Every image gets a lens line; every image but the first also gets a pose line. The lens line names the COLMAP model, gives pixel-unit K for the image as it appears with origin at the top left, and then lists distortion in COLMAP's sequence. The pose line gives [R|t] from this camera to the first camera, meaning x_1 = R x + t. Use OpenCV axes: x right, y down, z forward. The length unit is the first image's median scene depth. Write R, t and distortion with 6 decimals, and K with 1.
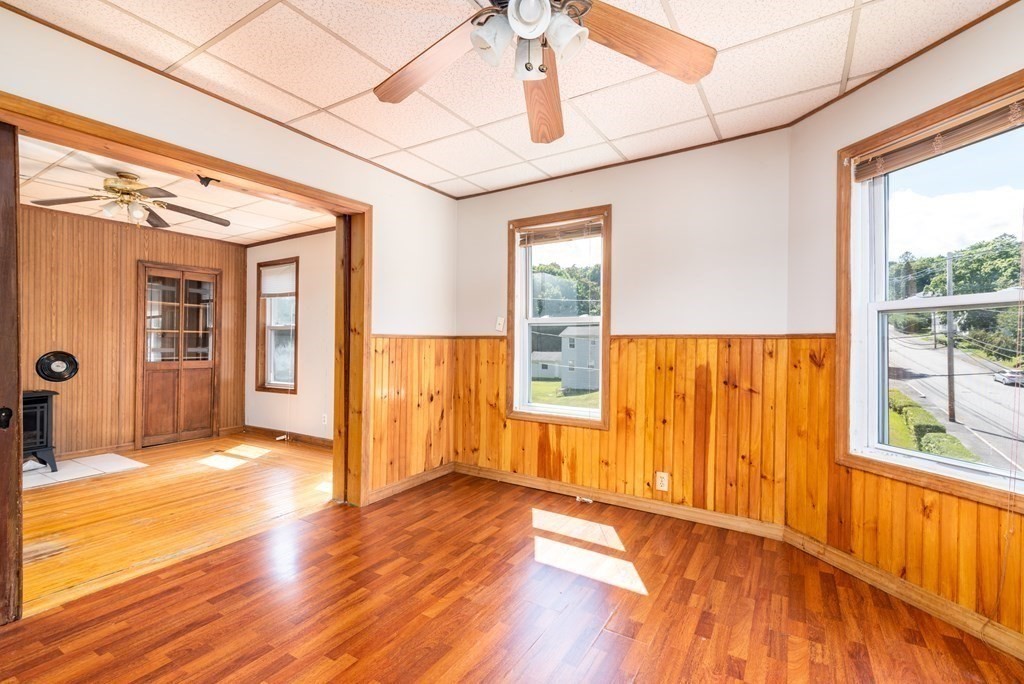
lens RADIAL K [[458.8, 0, 513.3], [0, 458.8, 343.2], [0, 0, 1]] dist [0.015831, -0.000811]
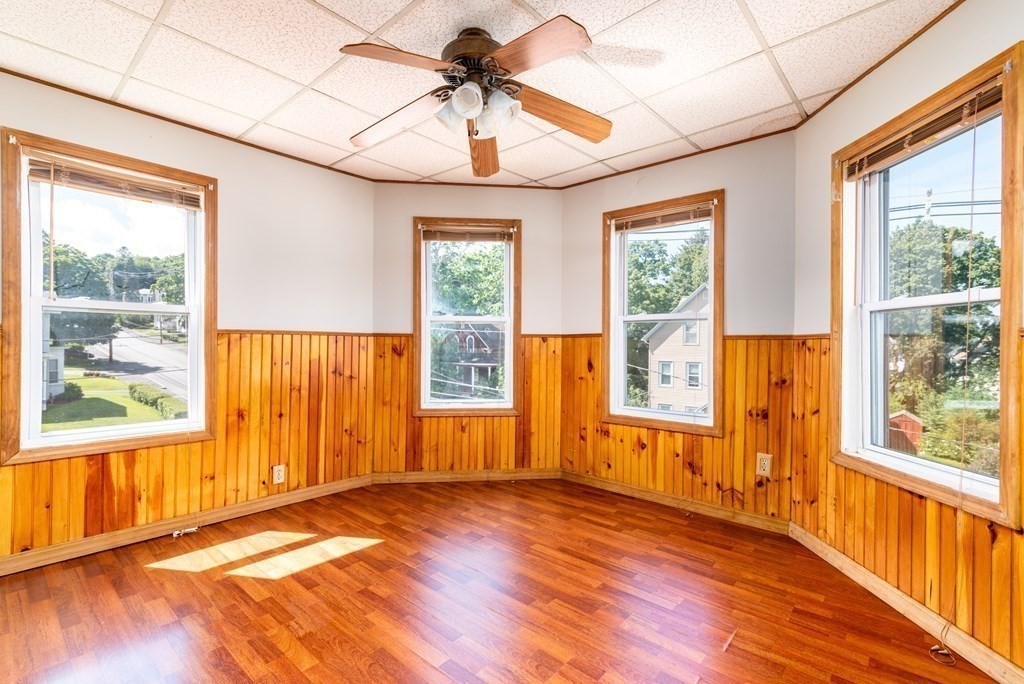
lens RADIAL K [[458.8, 0, 512.6], [0, 458.8, 342.9], [0, 0, 1]] dist [0.015831, -0.000811]
pose [[0.167636, -0.004111, 0.985840, -0.626341], [-0.005818, 0.999970, 0.005159, 0.000142], [-0.985832, -0.006601, 0.167607, 0.333362]]
